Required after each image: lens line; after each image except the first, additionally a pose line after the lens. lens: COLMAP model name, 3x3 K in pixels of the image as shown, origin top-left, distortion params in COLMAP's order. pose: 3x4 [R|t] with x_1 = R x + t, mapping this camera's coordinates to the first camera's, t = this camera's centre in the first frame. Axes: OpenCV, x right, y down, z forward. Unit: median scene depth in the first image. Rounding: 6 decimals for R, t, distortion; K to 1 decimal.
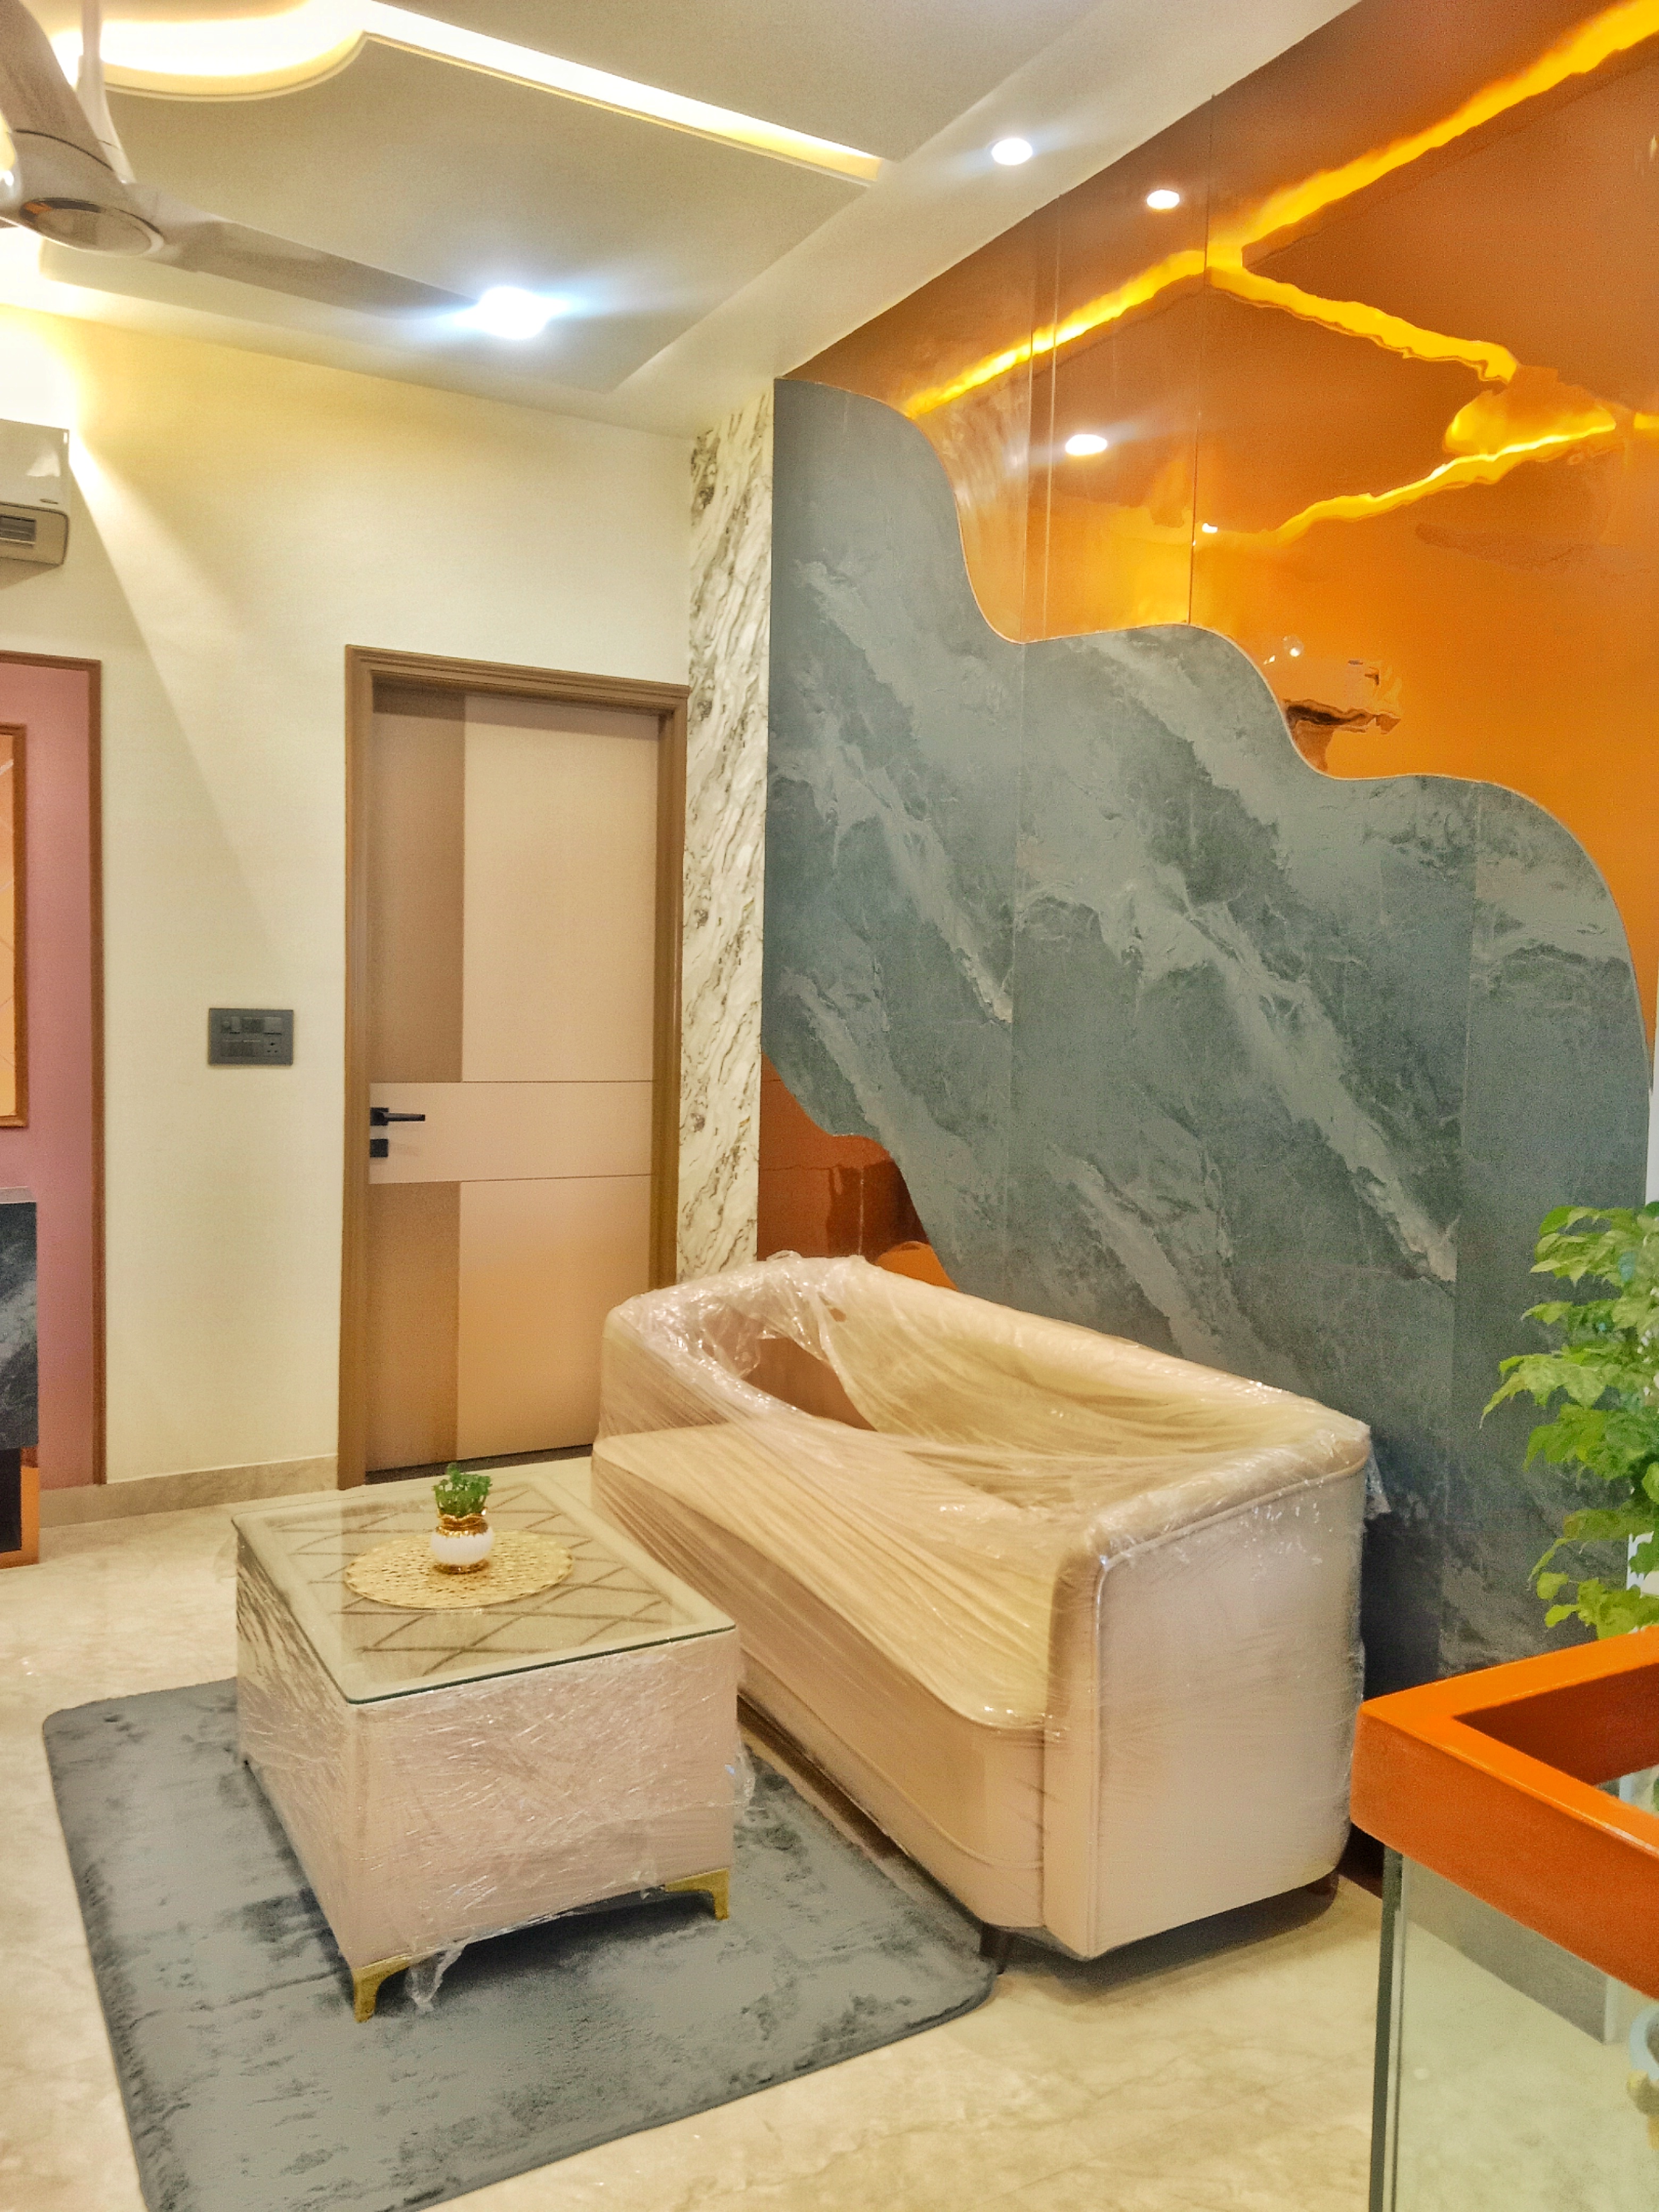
lens RADIAL K [[1633.5, 0, 826.7], [0, 1633.5, 1095.5], [0, 0, 1]] dist [0.058326, -0.086432]
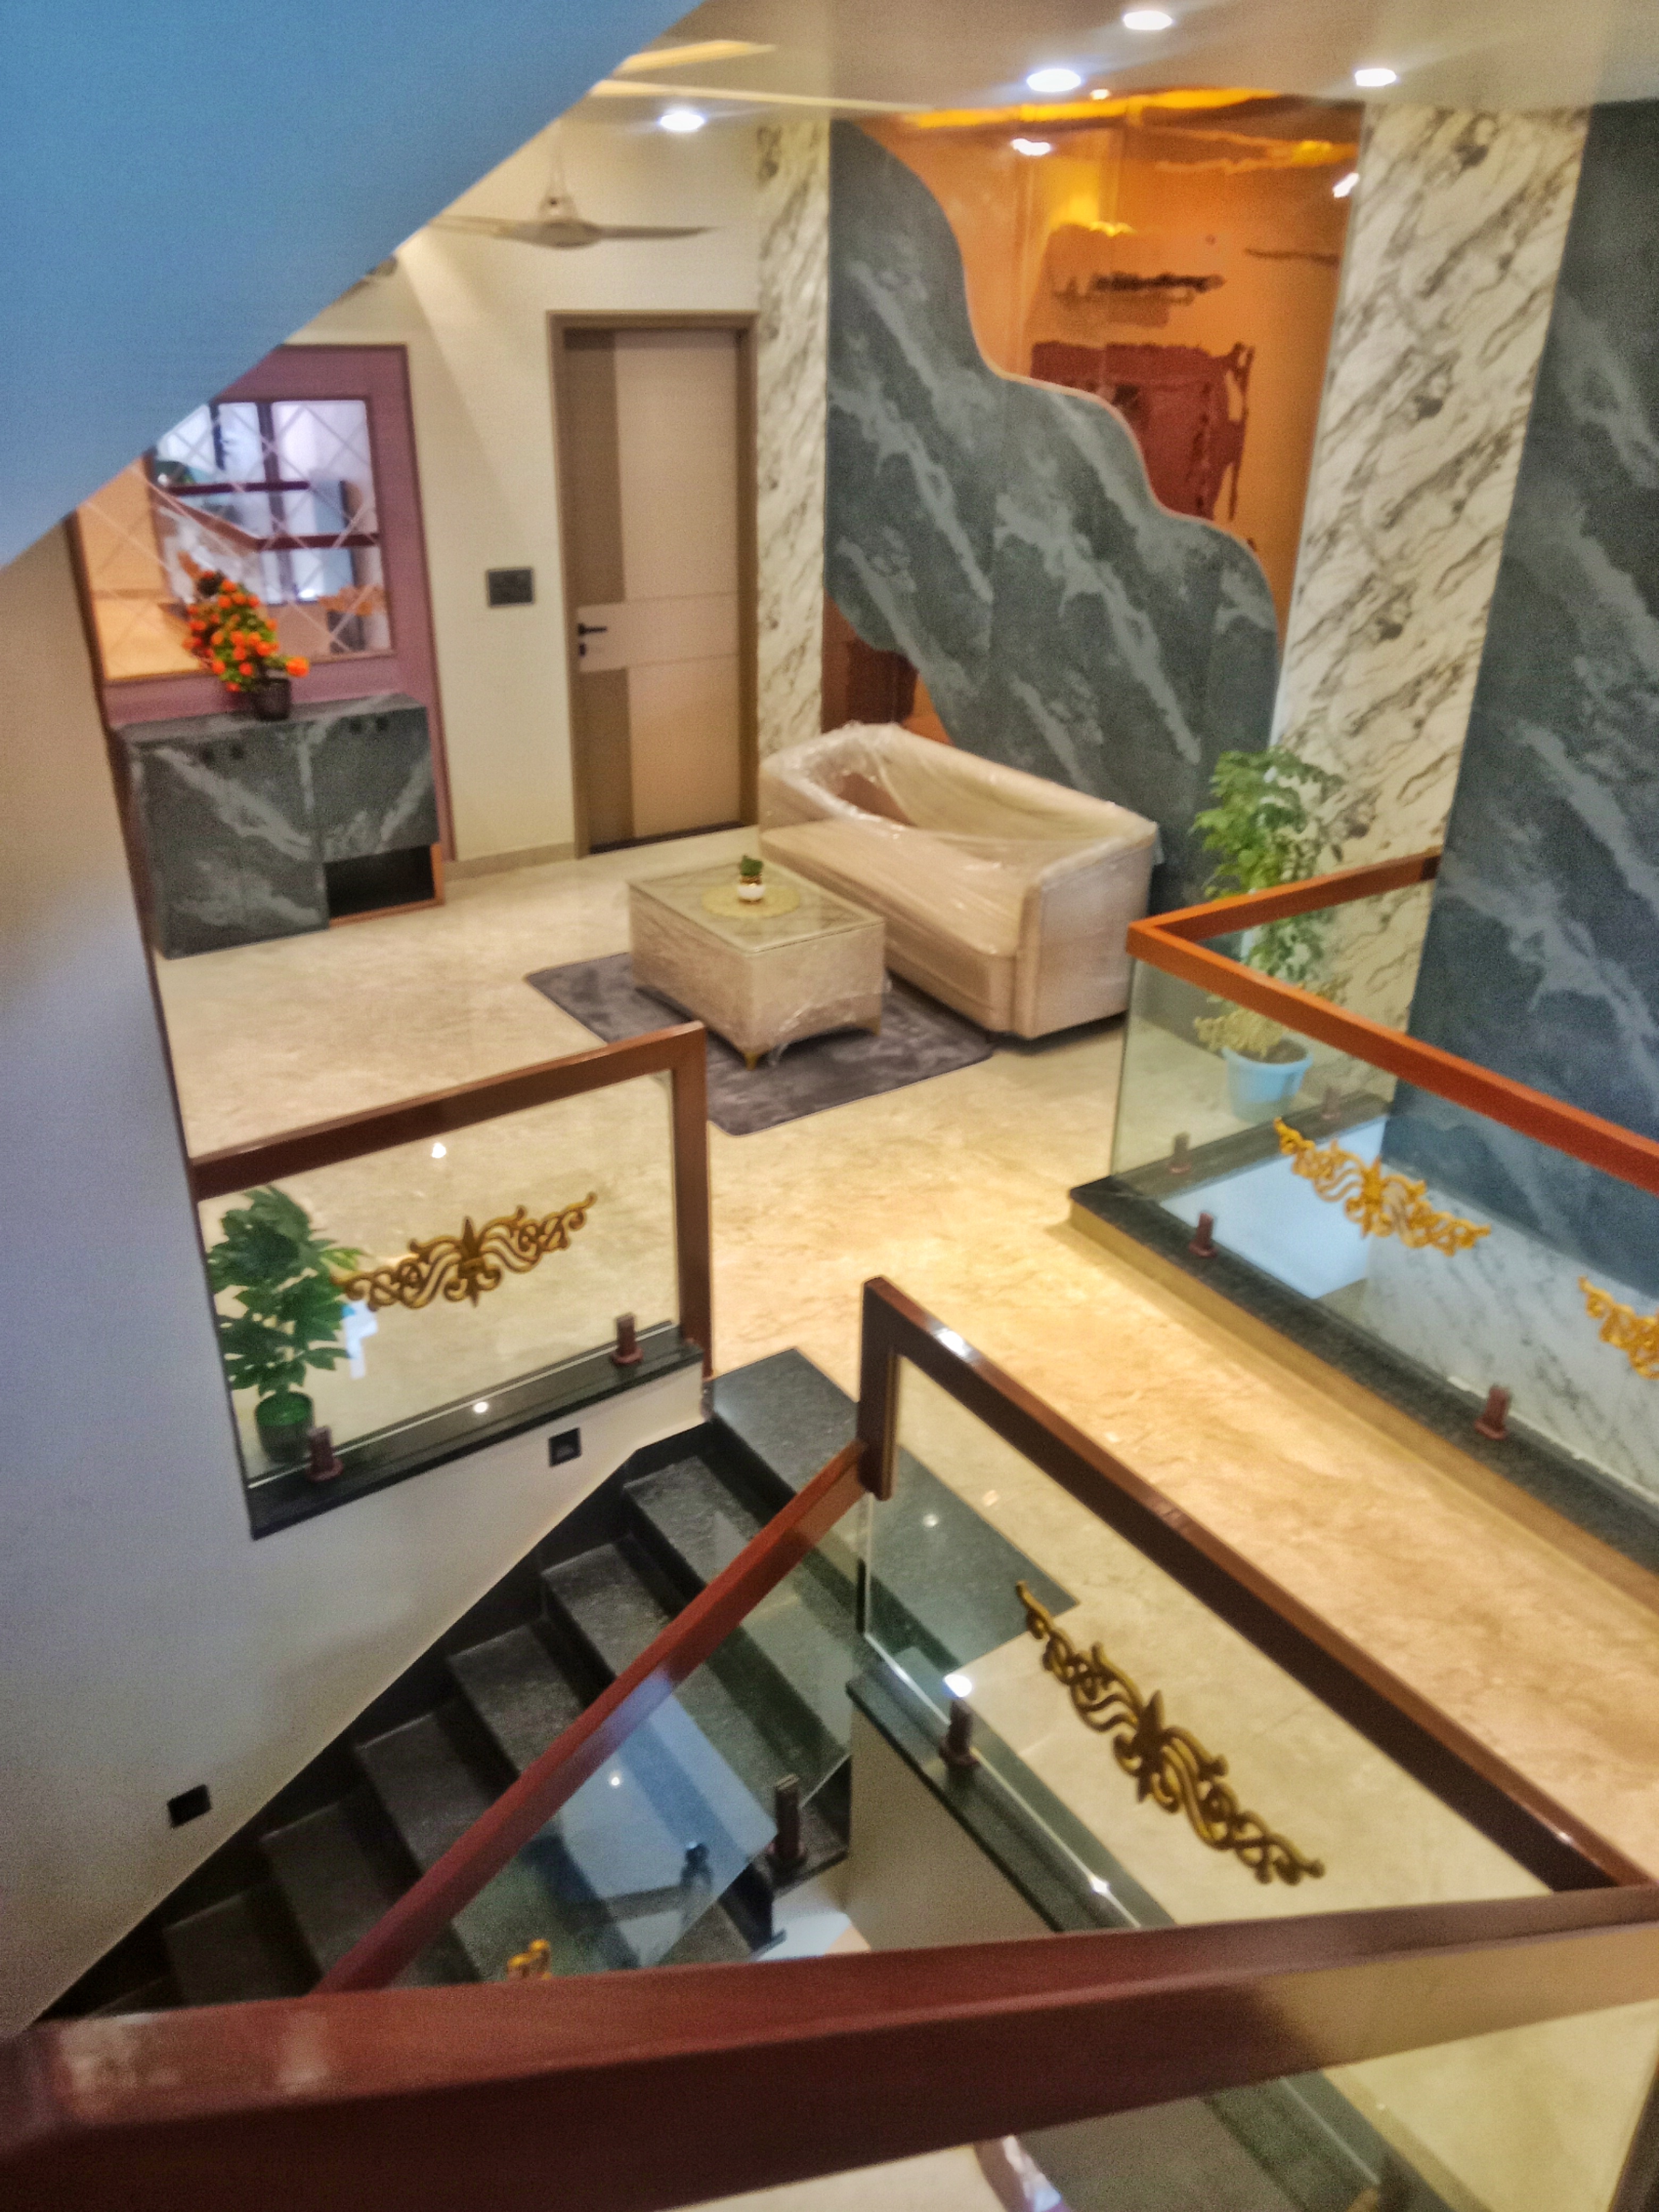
lens RADIAL K [[1633.5, 0, 826.7], [0, 1633.5, 1095.5], [0, 0, 1]] dist [0.058326, -0.086432]
pose [[0.996243, -0.042646, 0.075373, -0.227001], [0.009475, 0.918797, 0.394618, -0.258653], [-0.086081, -0.392421, 0.915749, -0.860173]]
